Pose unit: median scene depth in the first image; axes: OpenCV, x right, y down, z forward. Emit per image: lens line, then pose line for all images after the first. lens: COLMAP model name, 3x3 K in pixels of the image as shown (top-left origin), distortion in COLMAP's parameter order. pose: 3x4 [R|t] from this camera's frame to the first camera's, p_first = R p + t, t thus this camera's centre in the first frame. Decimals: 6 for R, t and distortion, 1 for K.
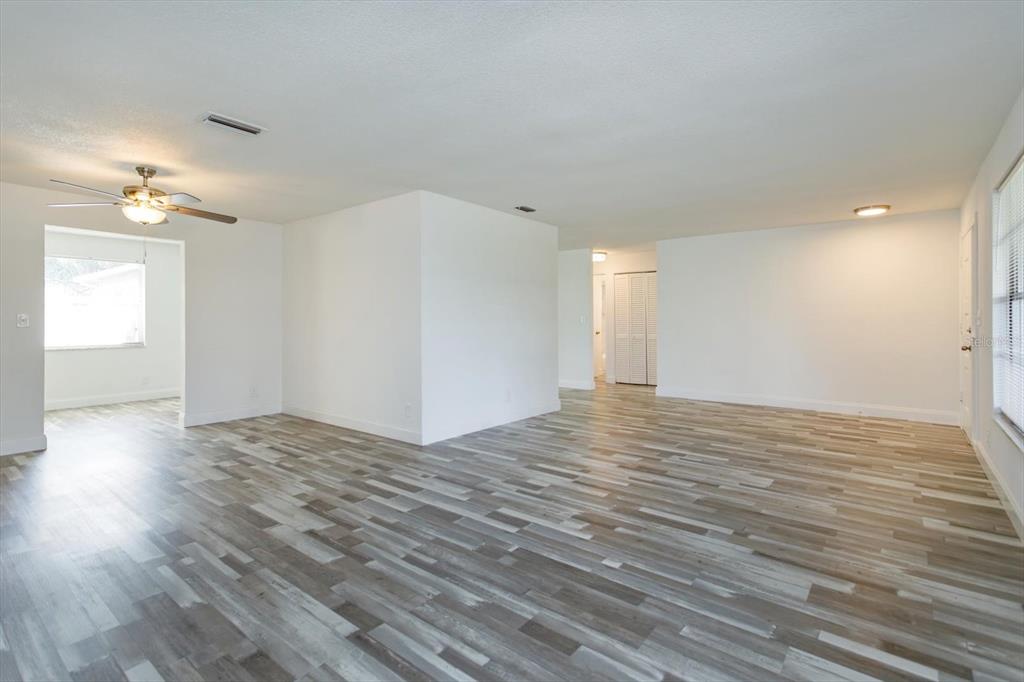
lens RADIAL K [[495.1, 0, 508.8], [0, 495.1, 304.7], [0, 0, 1]] dist [0.007263, 0.001353]
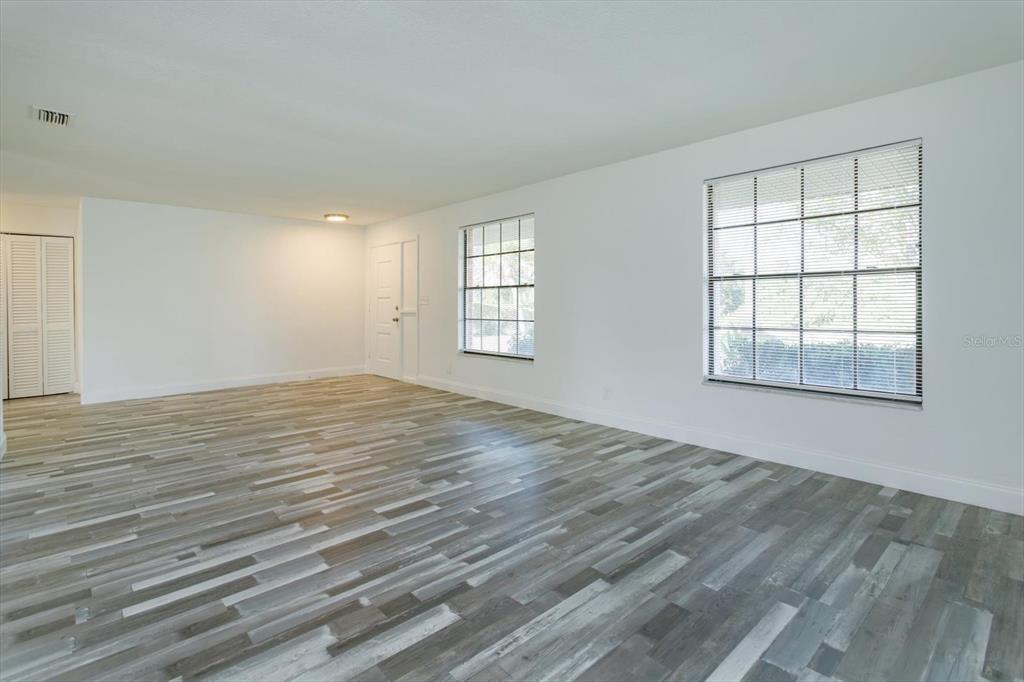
lens RADIAL K [[495.1, 0, 508.8], [0, 495.1, 304.7], [0, 0, 1]] dist [0.007263, 0.001353]
pose [[0.151297, -0.001388, 0.988487, -1.026515], [-0.024959, 0.999675, 0.005223, 0.039558], [-0.988173, -0.025462, 0.151214, 0.767841]]
